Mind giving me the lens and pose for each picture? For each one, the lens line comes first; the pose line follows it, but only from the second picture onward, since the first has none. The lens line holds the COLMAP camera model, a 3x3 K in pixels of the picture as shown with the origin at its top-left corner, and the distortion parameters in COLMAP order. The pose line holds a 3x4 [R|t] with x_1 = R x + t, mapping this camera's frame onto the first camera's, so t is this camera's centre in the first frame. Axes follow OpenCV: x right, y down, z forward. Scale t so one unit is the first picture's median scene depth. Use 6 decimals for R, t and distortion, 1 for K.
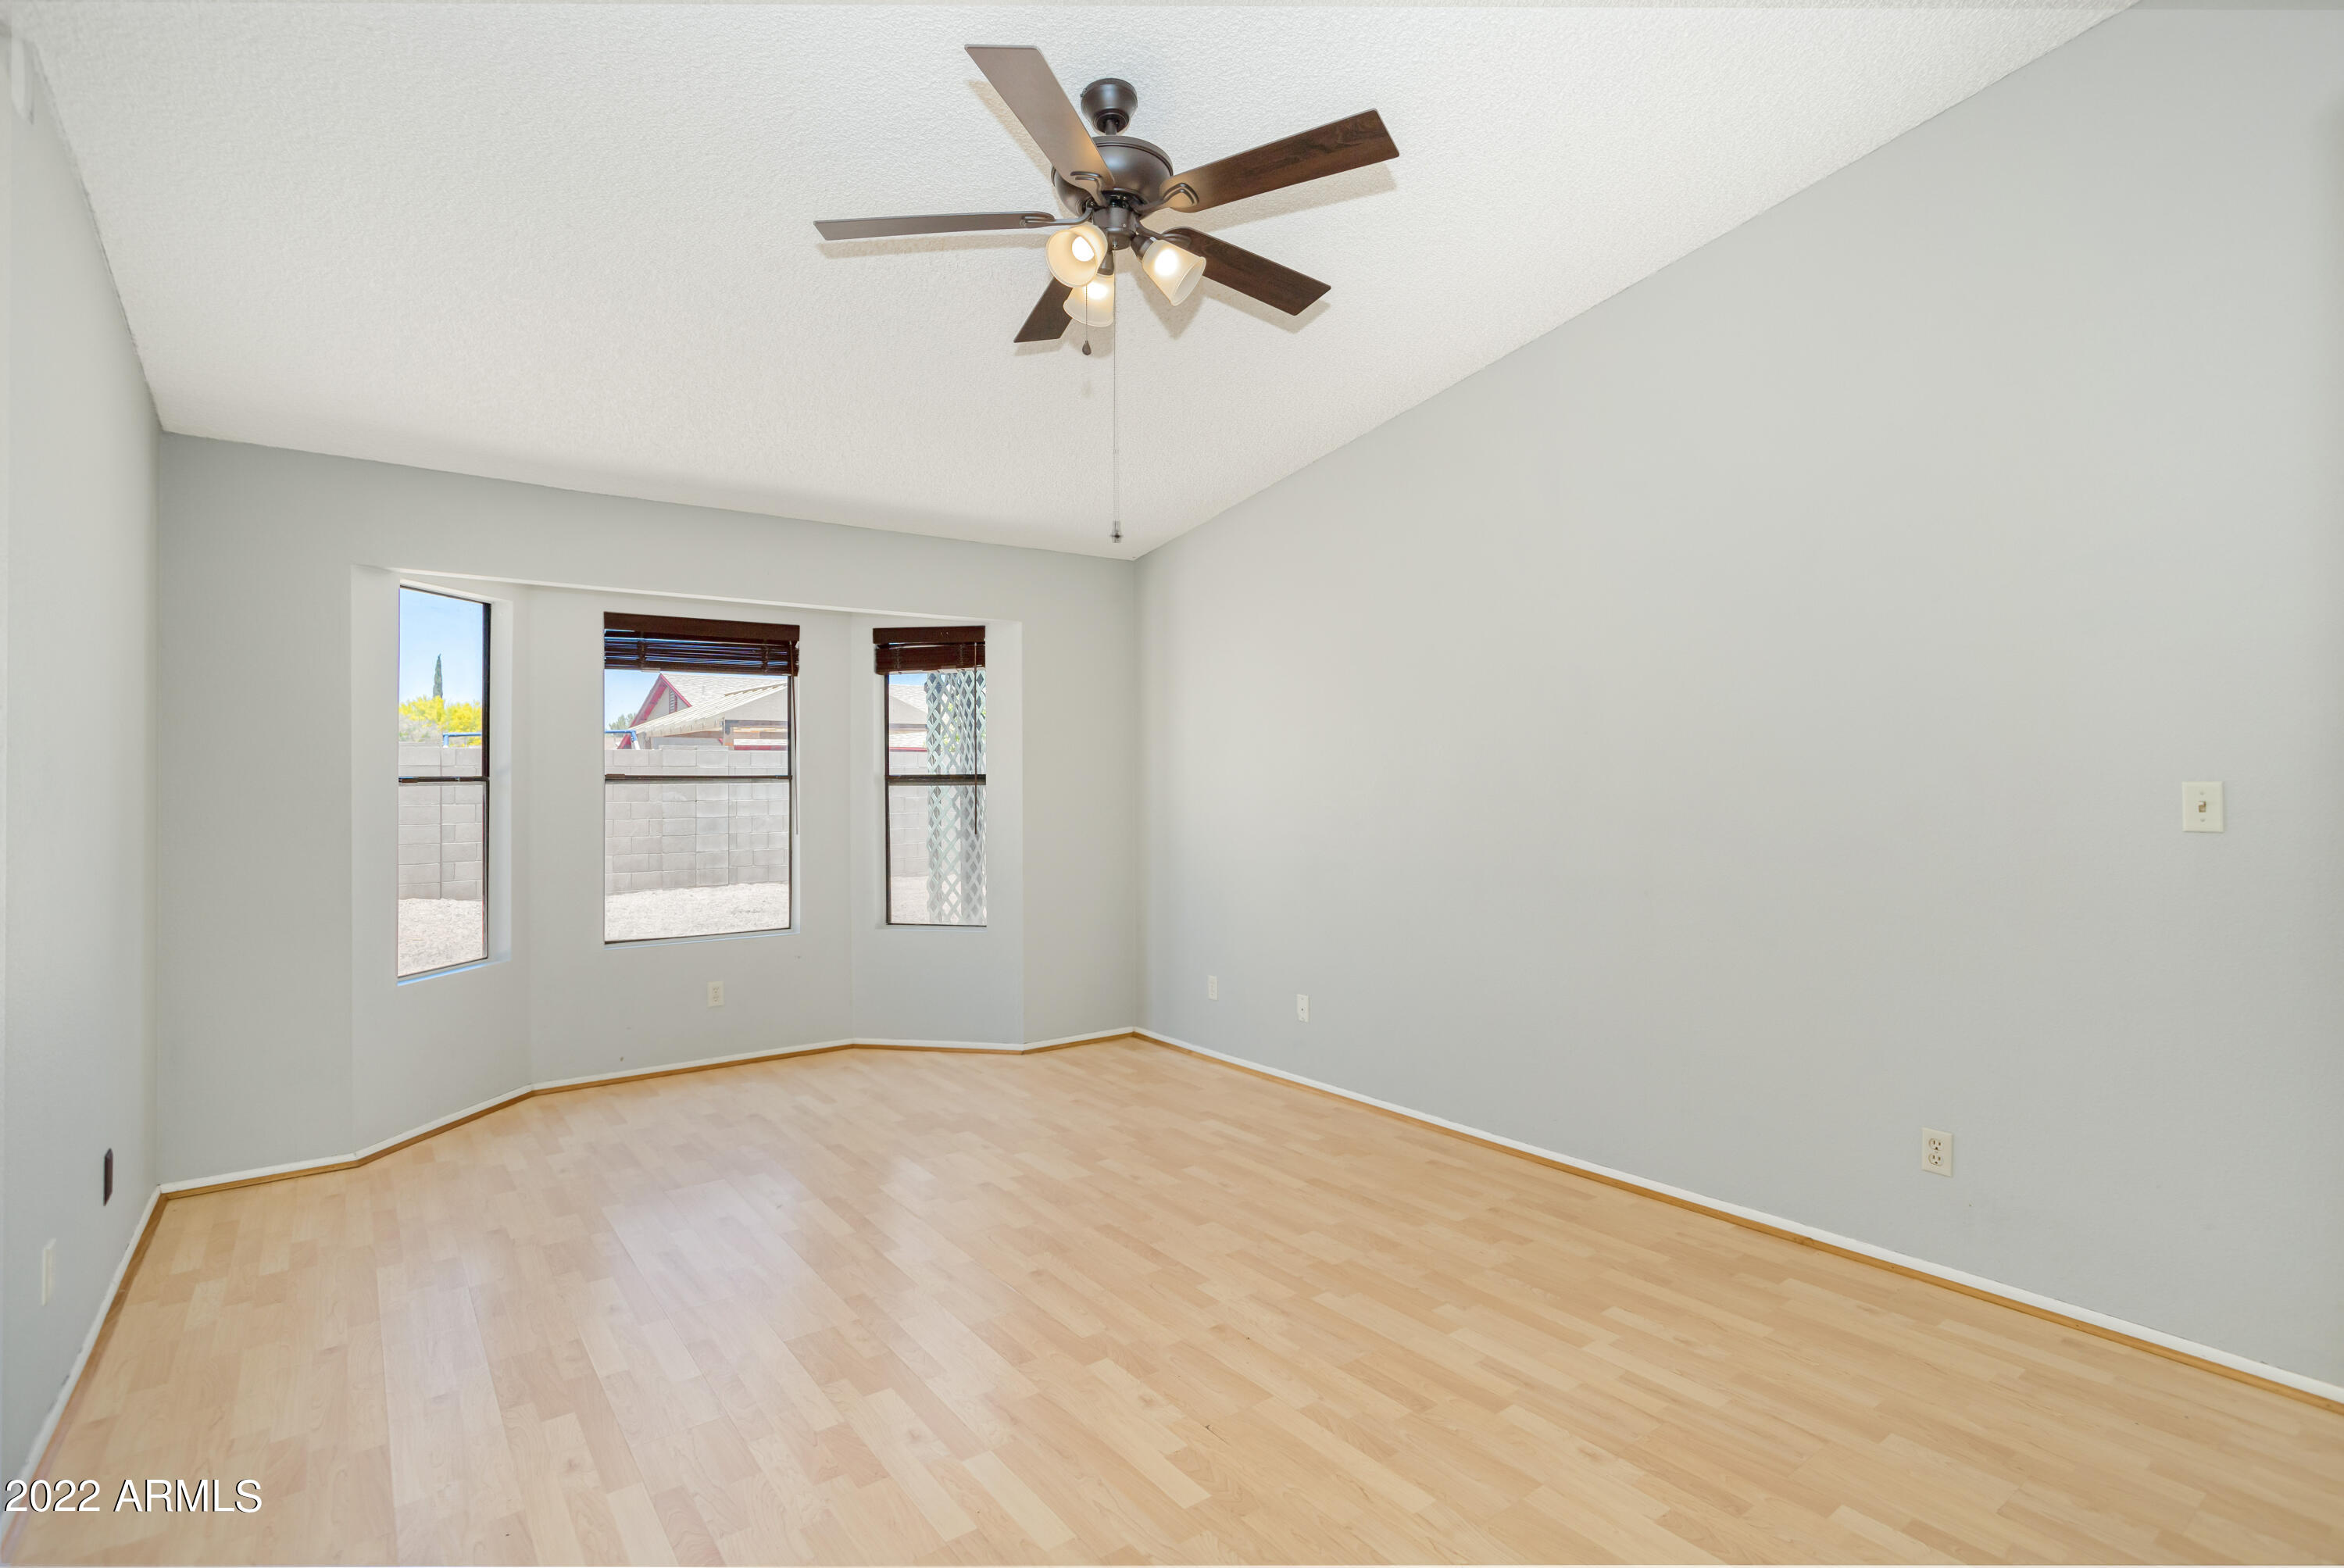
lens RADIAL K [[1152.9, 0, 1173.5], [0, 1152.9, 778.5], [0, 0, 1]] dist [-0.043414, 0.025068]
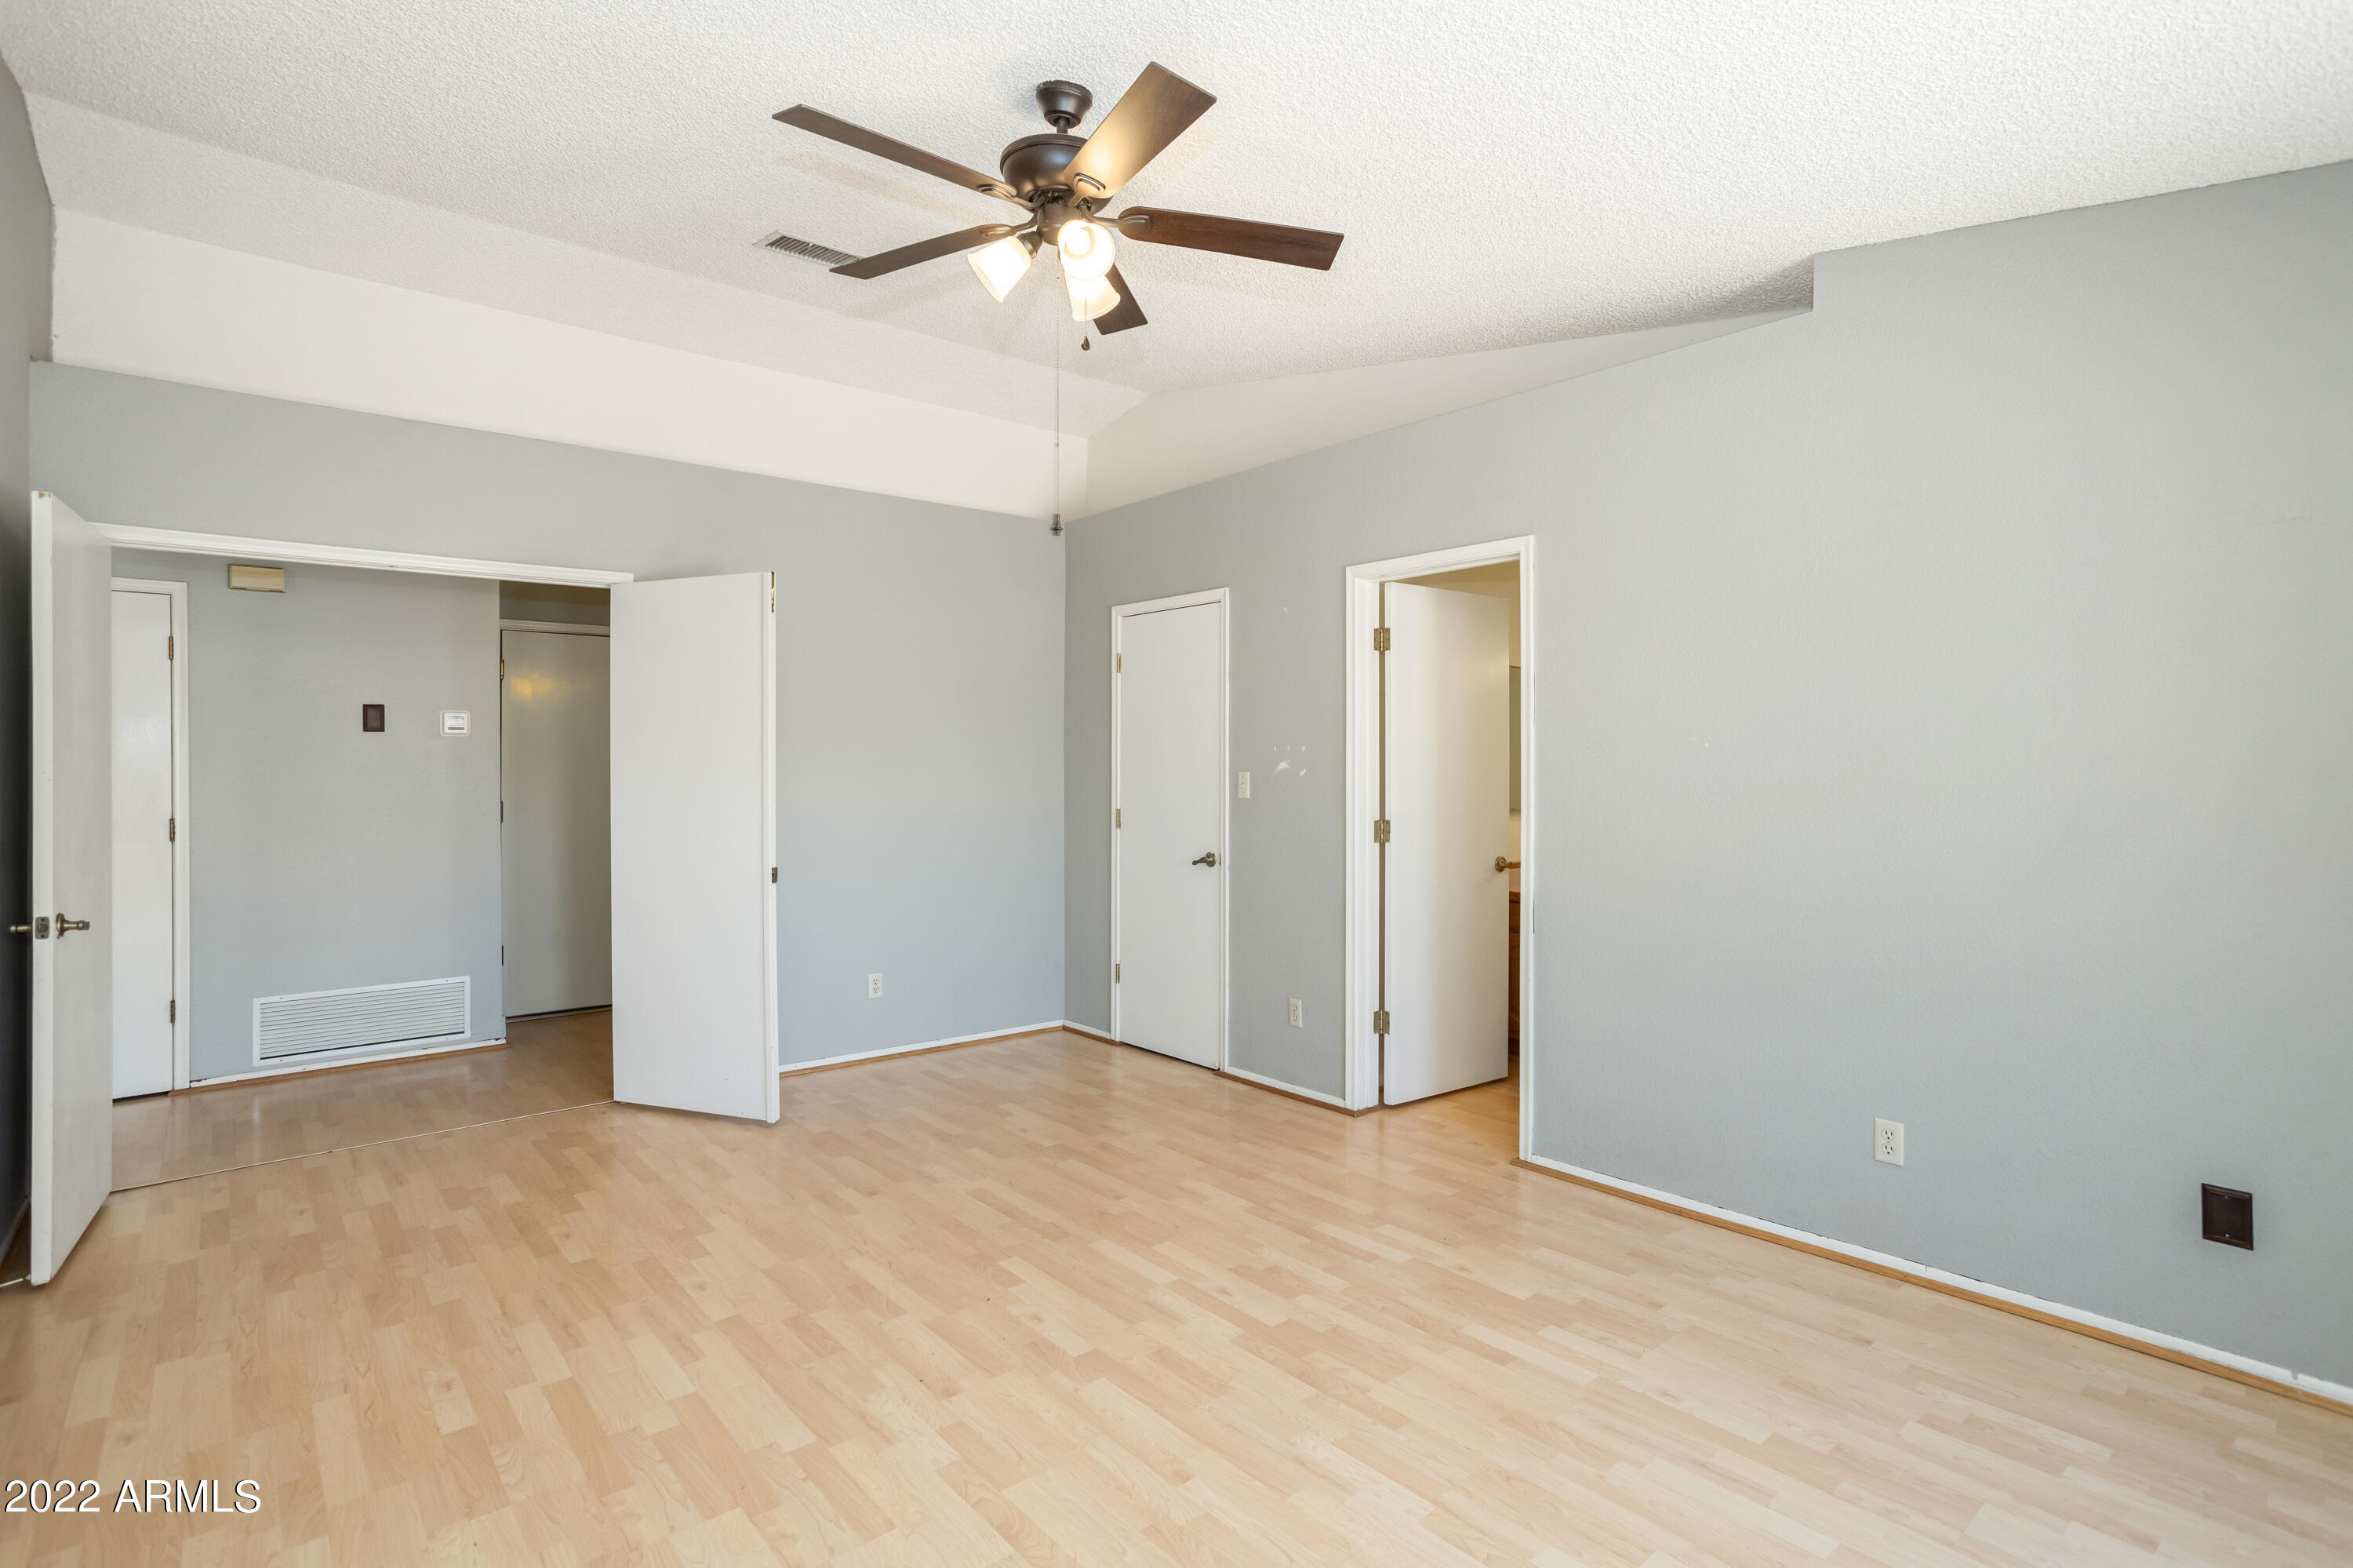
lens RADIAL K [[1157.4, 0, 1177.3], [0, 1157.4, 775.0], [0, 0, 1]] dist [-0.043414, 0.025068]
pose [[-0.998142, 0.007463, -0.060474, -0.092463], [0.006935, 0.999936, 0.008934, -0.003532], [0.060537, 0.008498, -0.998130, 2.025819]]
